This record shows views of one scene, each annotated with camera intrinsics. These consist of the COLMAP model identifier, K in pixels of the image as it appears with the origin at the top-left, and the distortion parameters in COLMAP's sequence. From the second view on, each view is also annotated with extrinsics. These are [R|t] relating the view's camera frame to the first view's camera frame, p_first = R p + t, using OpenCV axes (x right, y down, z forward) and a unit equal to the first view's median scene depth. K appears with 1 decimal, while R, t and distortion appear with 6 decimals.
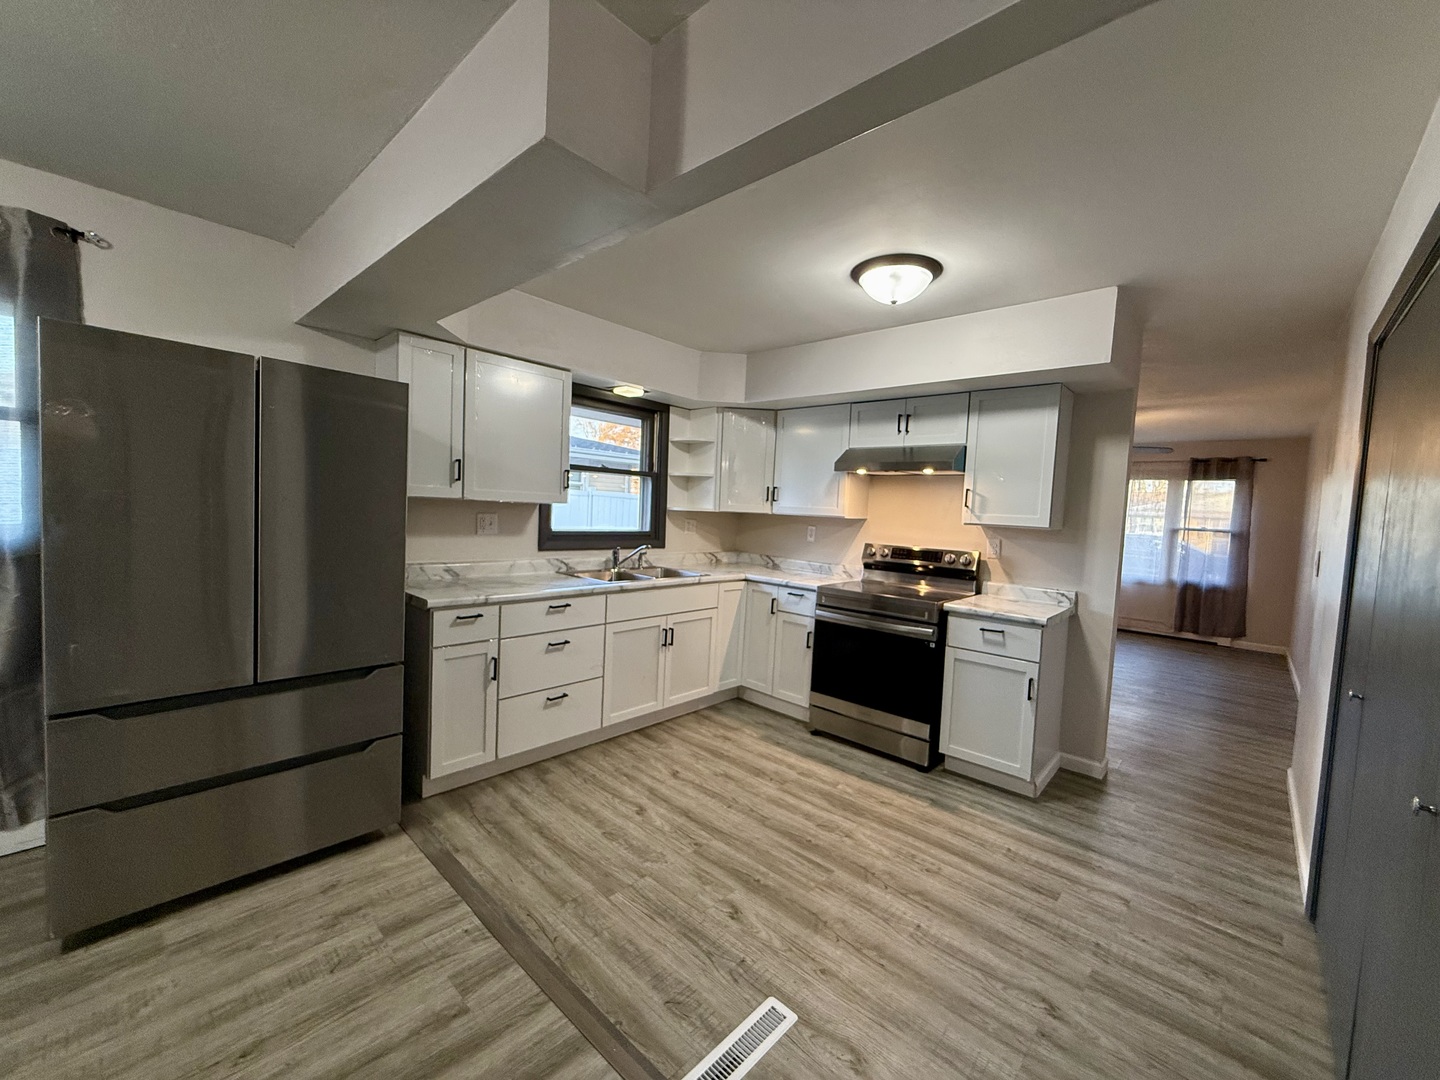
lens RADIAL K [[582.9, 0, 719.5], [0, 582.9, 540.1], [0, 0, 1]] dist [-0.000262, 0.000165]
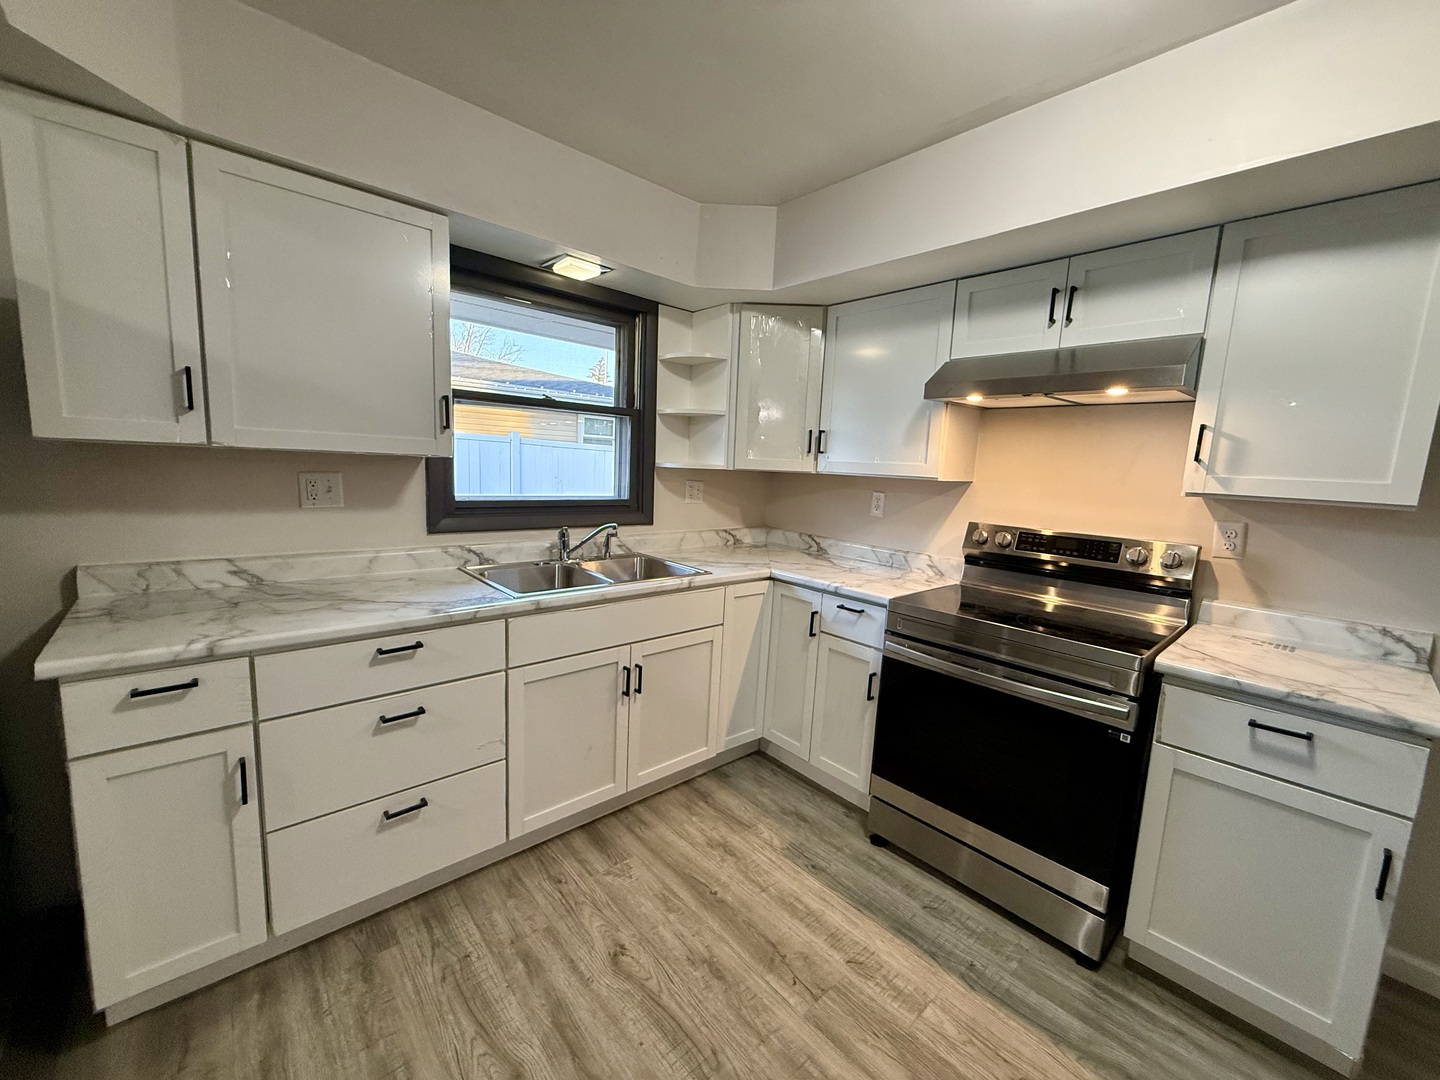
lens RADIAL K [[582.9, 0, 719.9], [0, 582.9, 542.3], [0, 0, 1]] dist [-0.000262, 0.000165]
pose [[0.995627, 0.012576, -0.092570, 0.055020], [-0.005491, 0.997062, 0.076398, -0.021515], [0.093259, -0.075555, 0.992771, 0.424926]]
